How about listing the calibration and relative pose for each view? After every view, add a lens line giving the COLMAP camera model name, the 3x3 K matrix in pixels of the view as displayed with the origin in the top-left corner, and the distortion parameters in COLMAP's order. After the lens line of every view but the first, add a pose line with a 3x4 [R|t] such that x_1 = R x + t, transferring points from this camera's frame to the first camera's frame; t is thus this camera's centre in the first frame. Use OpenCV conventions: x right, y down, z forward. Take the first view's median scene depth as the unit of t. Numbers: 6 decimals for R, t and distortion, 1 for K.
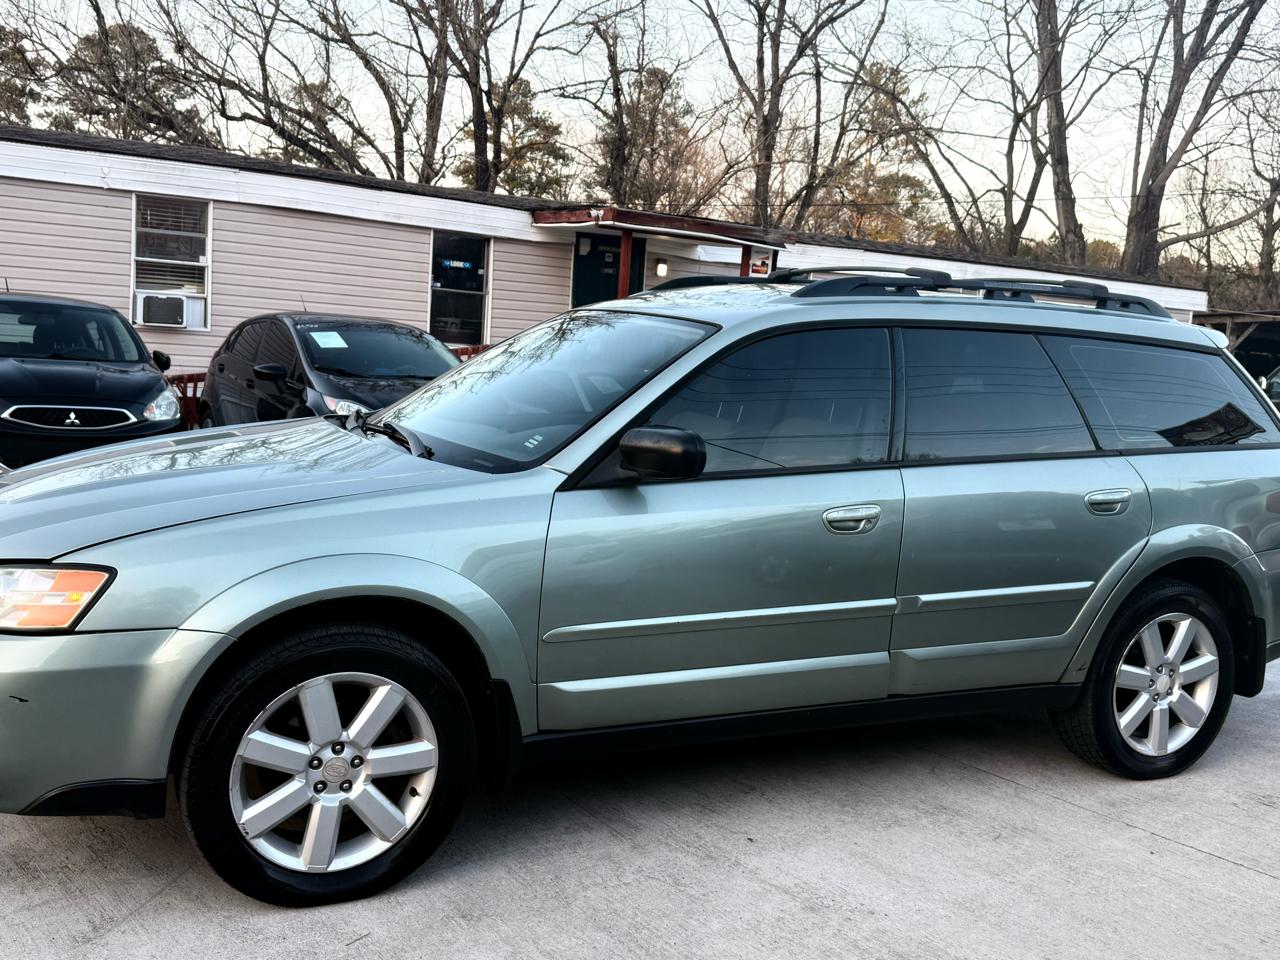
lens RADIAL K [[1266.5, 0, 642.0], [0, 1266.5, 477.4], [0, 0, 1]] dist [0.166590, -0.338523]
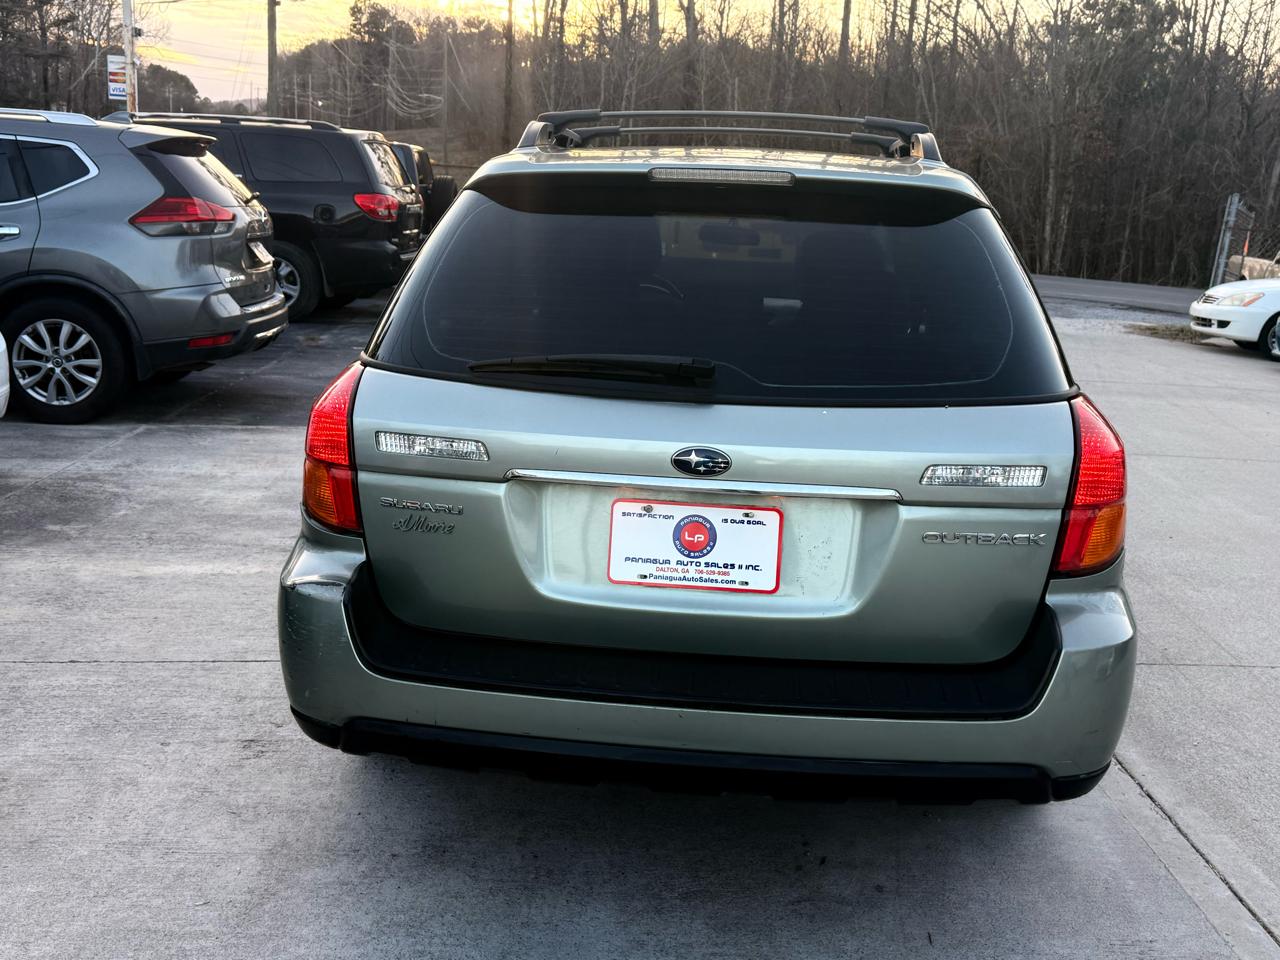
lens RADIAL K [[1274.9, 0, 639.7], [0, 1274.9, 485.0], [0, 0, 1]] dist [0.160310, -0.337854]
pose [[-0.520060, 0.105740, -0.847559, 1.104407], [-0.181109, 0.956092, 0.230409, -0.145278], [0.834708, 0.273327, -0.478074, 1.661049]]
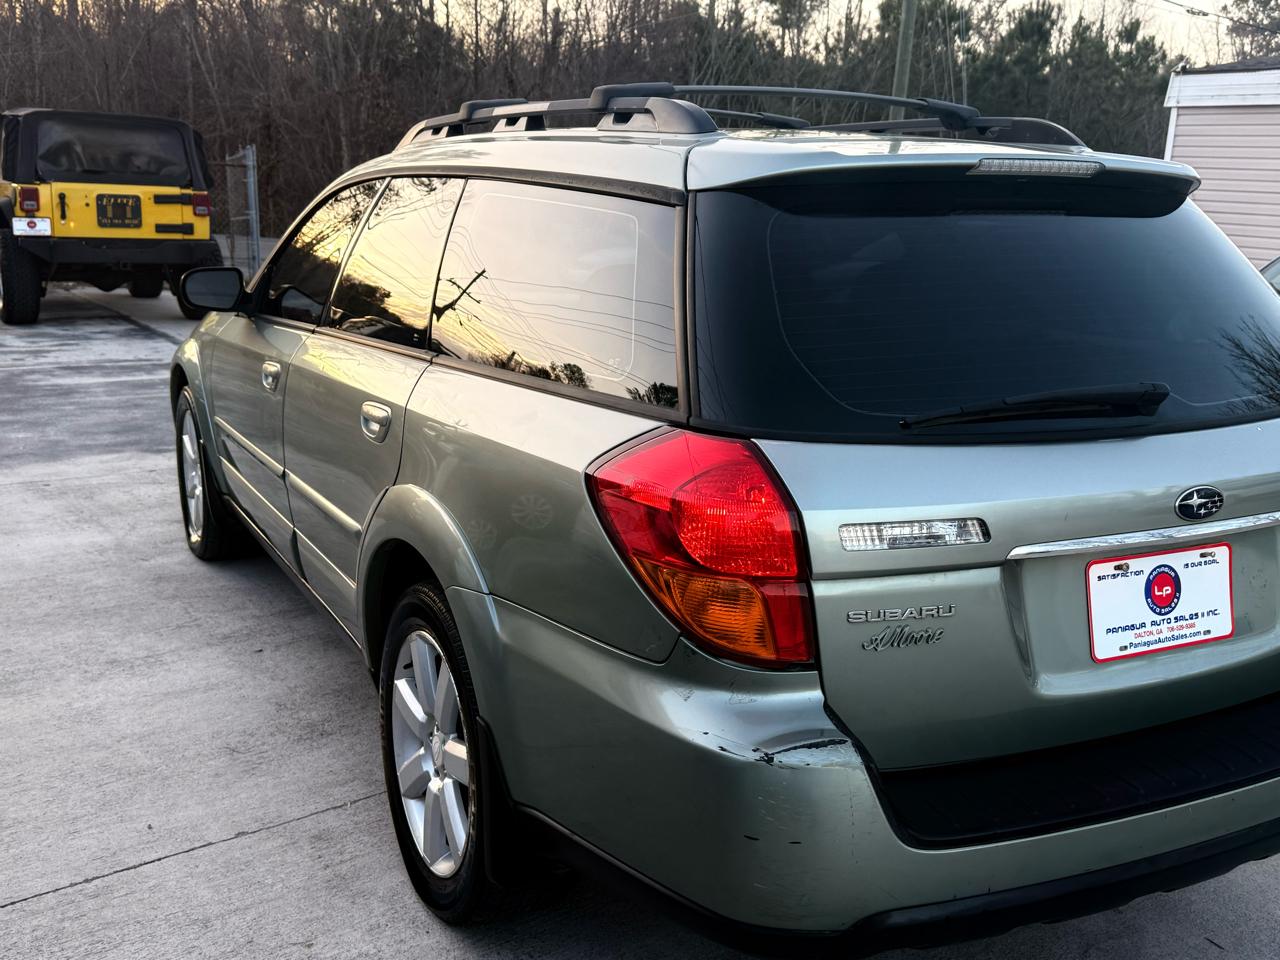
lens RADIAL K [[1277.3, 0, 648.2], [0, 1277.3, 483.7], [0, 0, 1]] dist [0.147458, -0.303930]
pose [[0.022000, 0.163526, -0.986294, 1.089810], [-0.153107, 0.975446, 0.158312, -0.081573], [0.987965, 0.147526, 0.046497, 1.168037]]
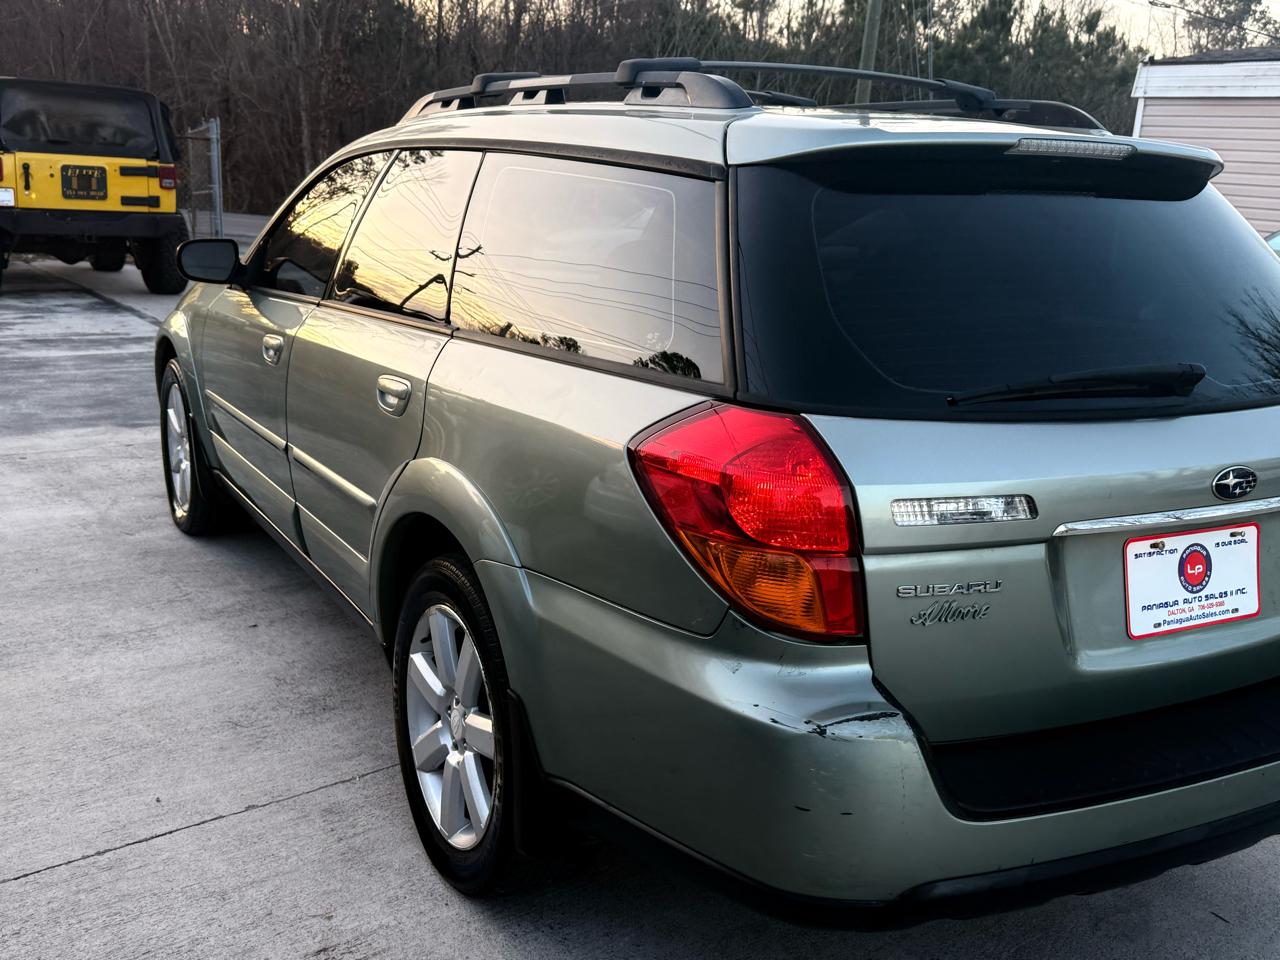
lens RADIAL K [[1274.9, 0, 639.7], [0, 1274.9, 485.0], [0, 0, 1]] dist [0.160310, -0.337854]
pose [[0.048042, 0.177706, -0.982910, 1.089671], [-0.168383, 0.971404, 0.167395, -0.072452], [0.984550, 0.157463, 0.076591, 1.134383]]
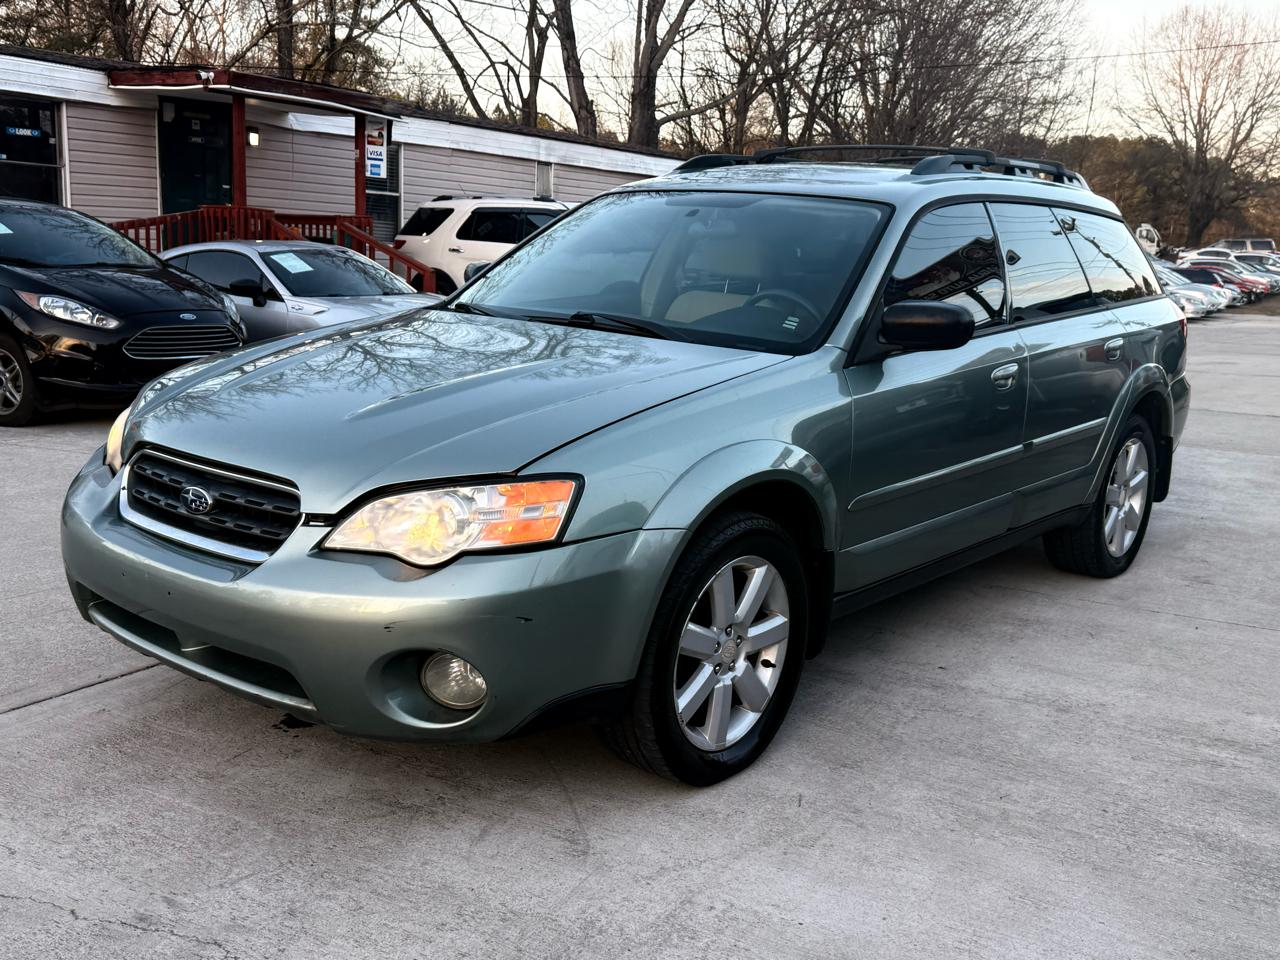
lens RADIAL K [[1266.6, 0, 618.7], [0, 1266.6, 483.5], [0, 0, 1]] dist [0.170301, -0.349105]
pose [[0.915666, -0.099773, 0.389359, -0.576291], [0.060386, 0.991855, 0.112149, -0.020945], [-0.397377, -0.079179, 0.914233, 0.091880]]
